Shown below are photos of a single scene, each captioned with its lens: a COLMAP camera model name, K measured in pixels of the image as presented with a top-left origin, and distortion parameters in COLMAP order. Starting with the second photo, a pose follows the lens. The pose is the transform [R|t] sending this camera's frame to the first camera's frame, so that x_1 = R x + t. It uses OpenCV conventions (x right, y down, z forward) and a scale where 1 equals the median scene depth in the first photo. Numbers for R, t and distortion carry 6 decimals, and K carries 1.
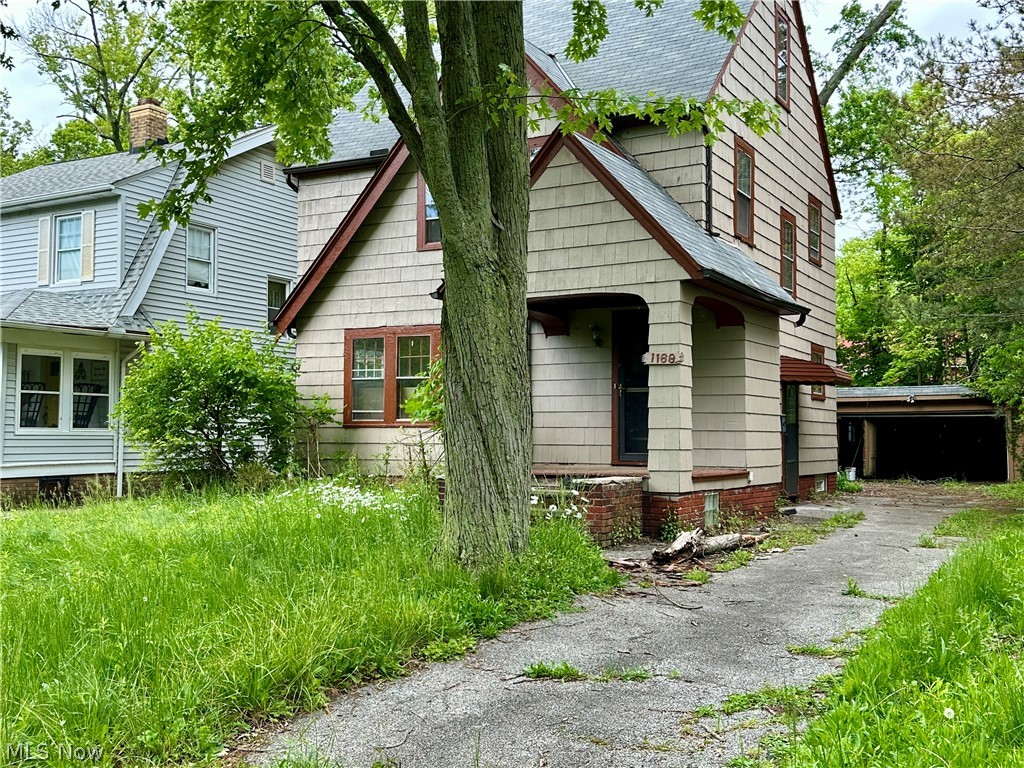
lens RADIAL K [[1069.1, 0, 517.1], [0, 1069.1, 386.6], [0, 0, 1]] dist [0.074952, 0.000000]
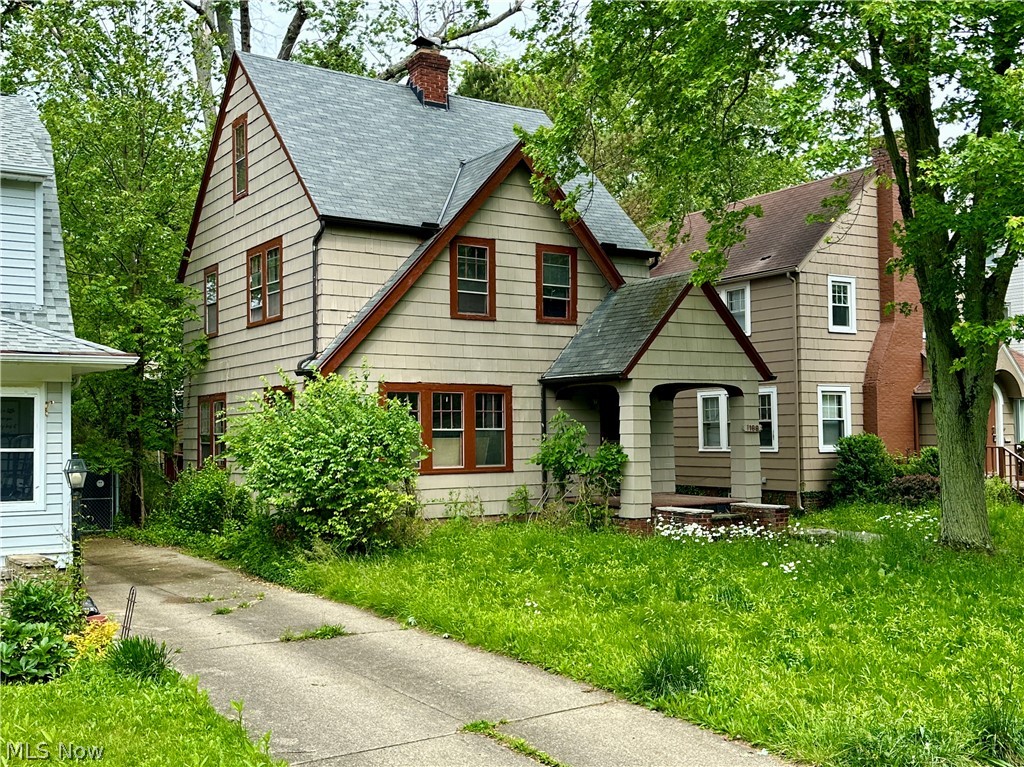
lens RADIAL K [[1058.6, 0, 513.7], [0, 1058.6, 383.5], [0, 0, 1]] dist [0.048684, 0.000000]
pose [[0.446322, 0.033887, 0.894231, -1.150825], [-0.030208, 0.999284, -0.022791, -0.036488], [-0.894363, -0.016841, 0.447026, 0.474771]]
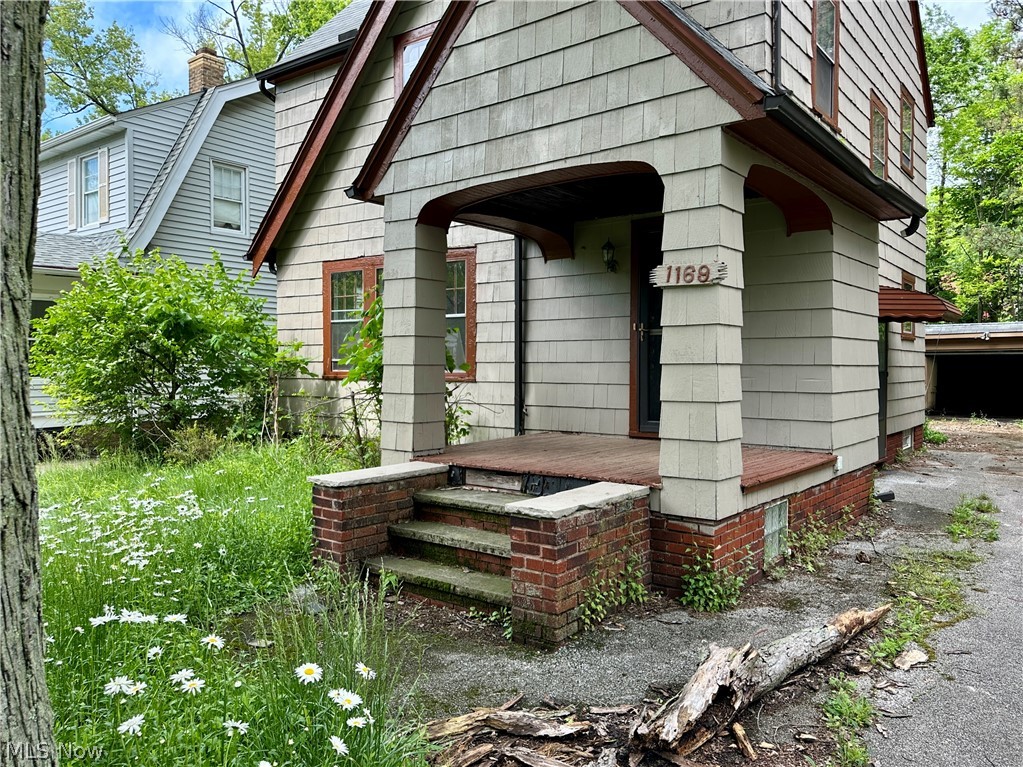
lens RADIAL K [[769.2, 0, 522.0], [0, 769.2, 378.0], [0, 0, 1]] dist [0.048418, -0.039138]
pose [[0.991174, -0.002475, -0.132548, 0.082430], [0.010970, 0.997928, 0.063402, 0.000434], [0.132116, -0.064297, 0.989147, 0.469233]]
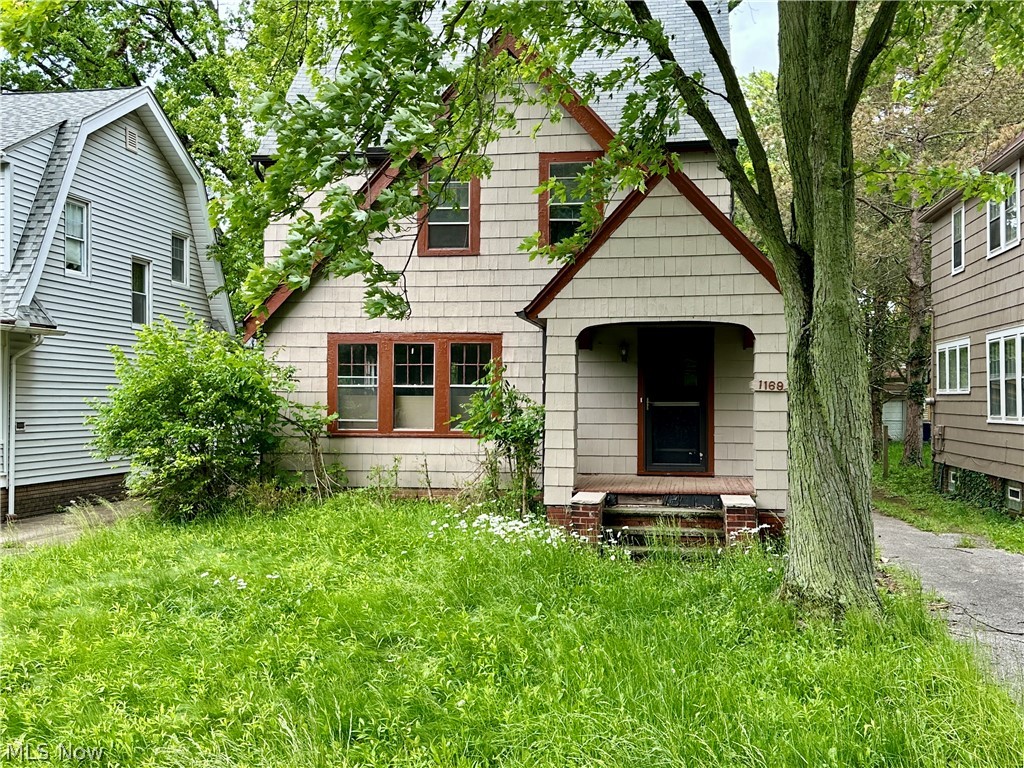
lens RADIAL K [[1069.1, 0, 508.8], [0, 1069.1, 388.0], [0, 0, 1]] dist [0.074952, 0.000000]
pose [[0.933504, 0.001366, 0.358564, -0.394691], [-0.015073, 0.999258, 0.035435, -0.046167], [-0.358249, -0.038483, 0.932832, 0.064909]]
